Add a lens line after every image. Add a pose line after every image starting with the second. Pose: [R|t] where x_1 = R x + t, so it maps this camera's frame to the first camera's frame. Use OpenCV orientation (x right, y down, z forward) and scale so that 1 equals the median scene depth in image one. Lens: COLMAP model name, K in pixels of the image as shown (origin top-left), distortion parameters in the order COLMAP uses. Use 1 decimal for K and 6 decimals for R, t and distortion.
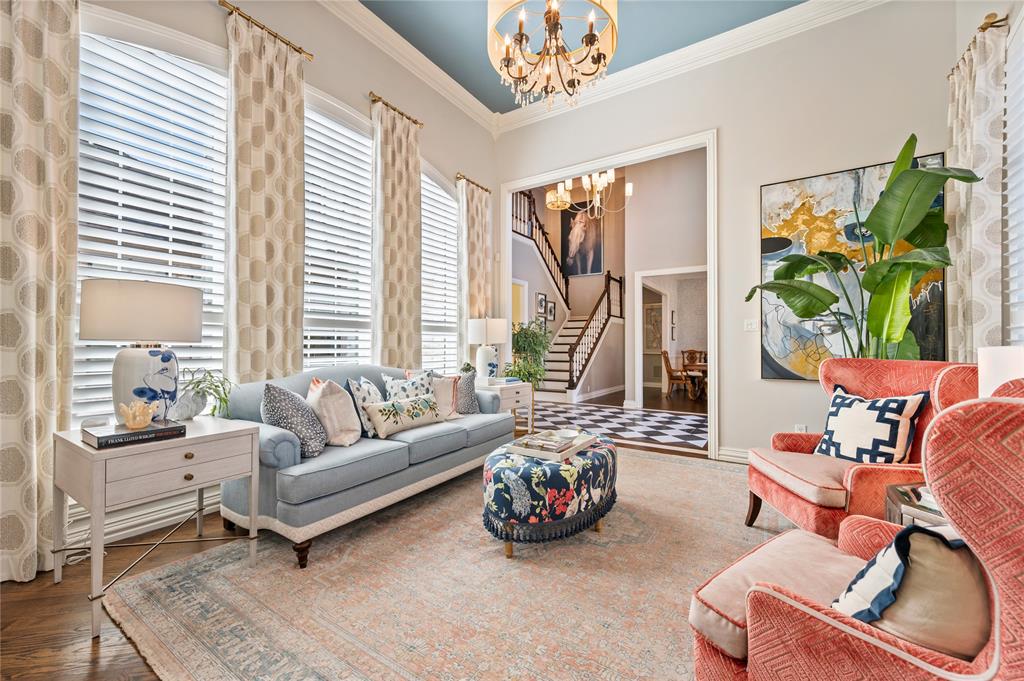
lens RADIAL K [[407.6, 0, 515.1], [0, 407.6, 341.2], [0, 0, 1]] dist [-0.000863, -0.000335]
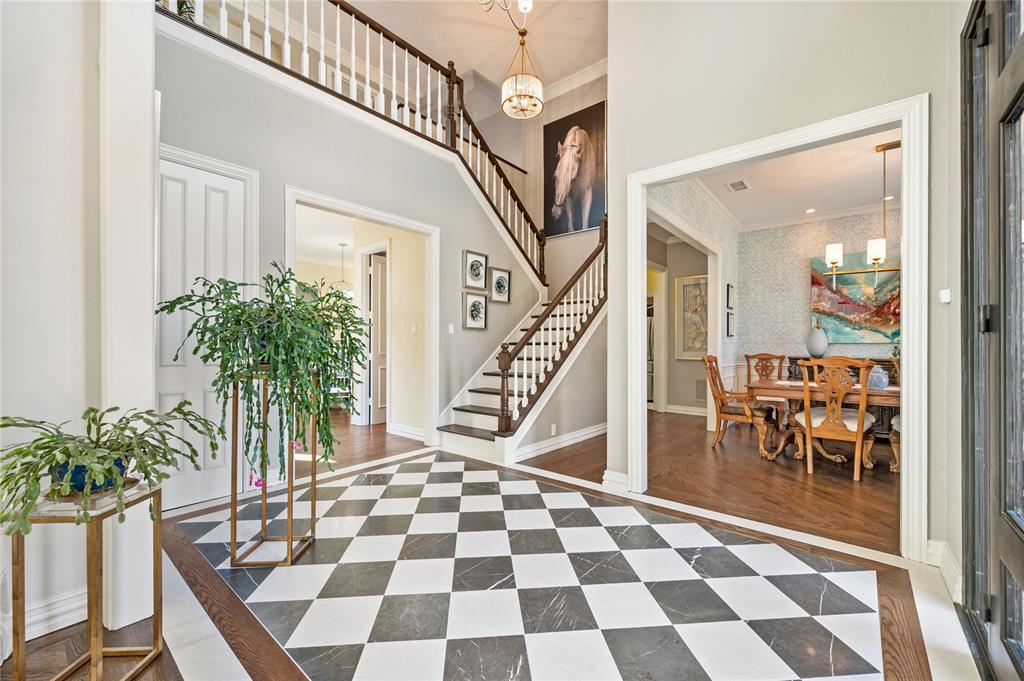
lens RADIAL K [[407.6, 0, 507.2], [0, 407.6, 343.5], [0, 0, 1]] dist [-0.000863, -0.000335]
pose [[0.989681, 0.003352, -0.143252, 0.184625], [-0.001682, 0.999929, 0.011781, 0.000950], [0.143281, -0.011419, 0.989616, 0.446690]]
